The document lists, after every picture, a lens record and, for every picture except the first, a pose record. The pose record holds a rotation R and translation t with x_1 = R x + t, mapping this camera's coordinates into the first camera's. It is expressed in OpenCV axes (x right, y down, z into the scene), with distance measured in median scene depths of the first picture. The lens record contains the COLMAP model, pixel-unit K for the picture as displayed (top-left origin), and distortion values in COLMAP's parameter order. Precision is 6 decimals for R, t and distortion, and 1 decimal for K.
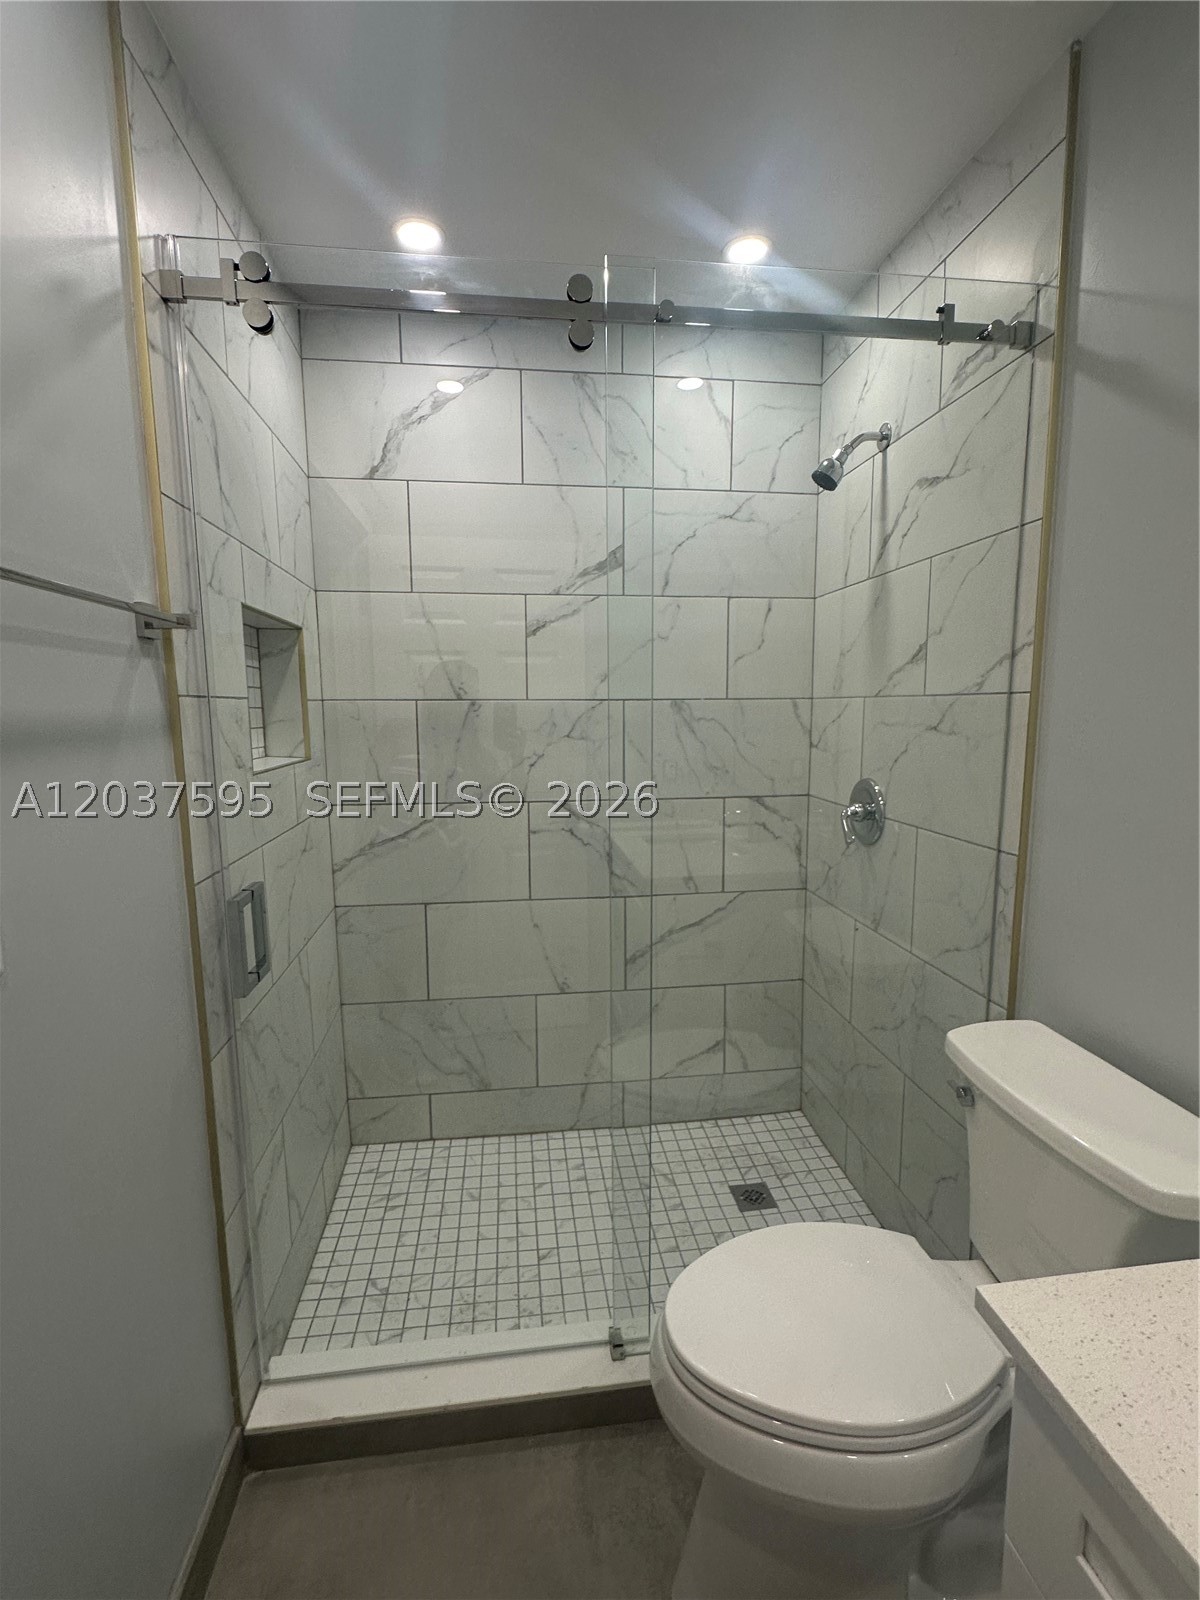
lens RADIAL K [[720.7, 0, 600.0], [0, 720.7, 800.0], [0, 0, 1]] dist [0.003380, 0.000183]
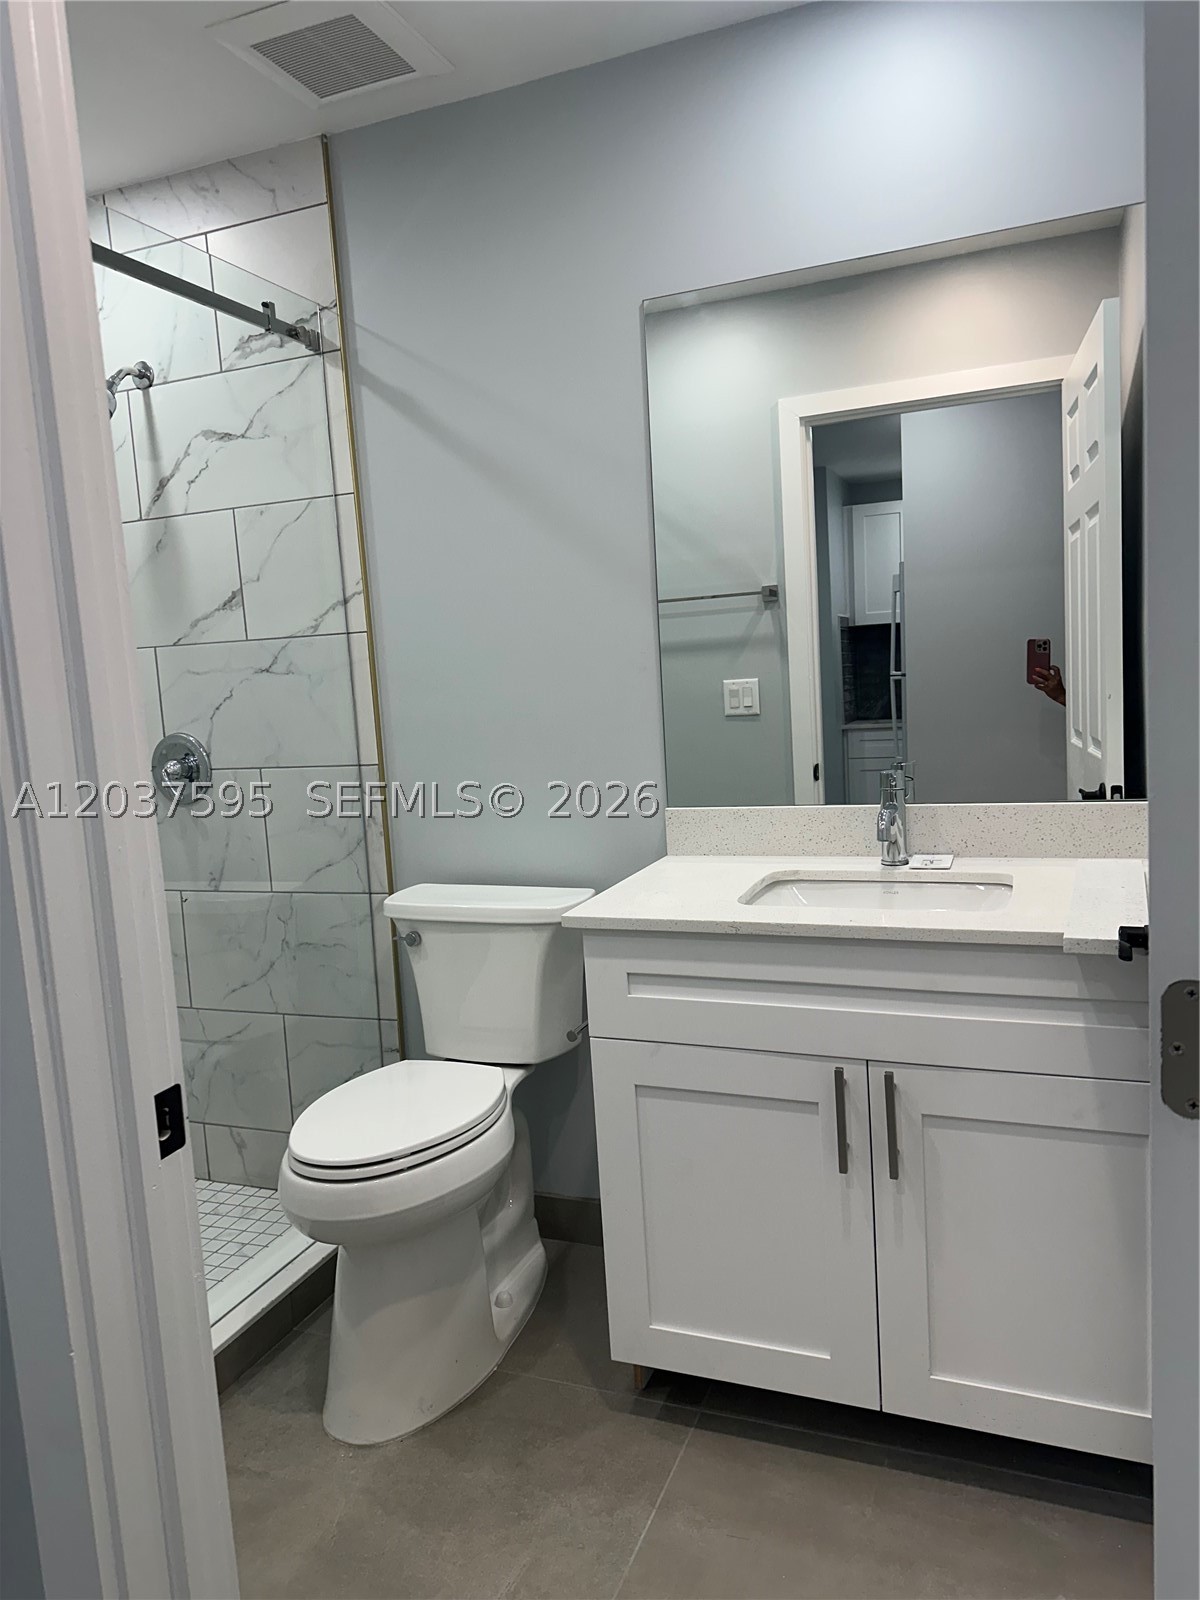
lens RADIAL K [[1132.0, 0, 600.0], [0, 1132.0, 800.0], [0, 0, 1]] dist [0.118014, -0.149650]
pose [[0.486309, -0.121647, 0.865278, -0.847101], [0.169036, 0.984653, 0.043427, 0.107375], [-0.857281, 0.125144, 0.499408, -0.260916]]
